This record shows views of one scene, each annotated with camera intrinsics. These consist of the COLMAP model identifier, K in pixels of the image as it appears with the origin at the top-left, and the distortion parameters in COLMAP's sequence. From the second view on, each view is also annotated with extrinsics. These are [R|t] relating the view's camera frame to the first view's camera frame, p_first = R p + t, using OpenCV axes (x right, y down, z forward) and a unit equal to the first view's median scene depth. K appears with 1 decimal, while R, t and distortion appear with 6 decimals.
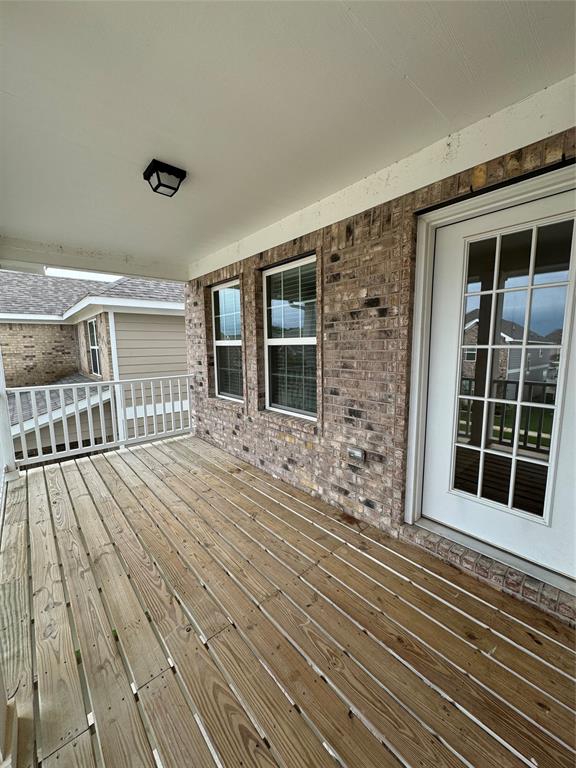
lens RADIAL K [[306.0, 0, 289.2], [0, 306.0, 384.5], [0, 0, 1]] dist [0.002263, 0.000392]
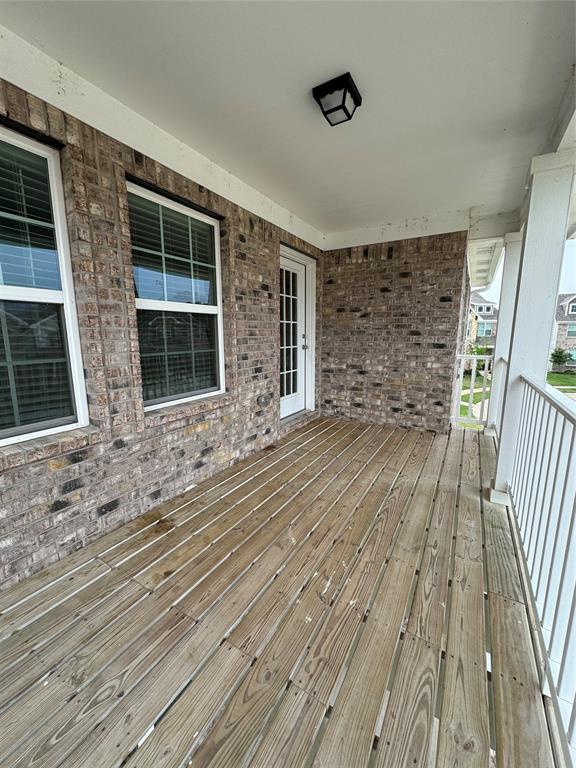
lens RADIAL K [[306.0, 0, 289.2], [0, 306.0, 384.5], [0, 0, 1]] dist [0.002263, 0.000392]
pose [[-0.307330, -0.145398, 0.940430, -1.032790], [0.128565, 0.972853, 0.192425, -0.078331], [-0.942878, 0.180045, -0.280294, 1.221015]]
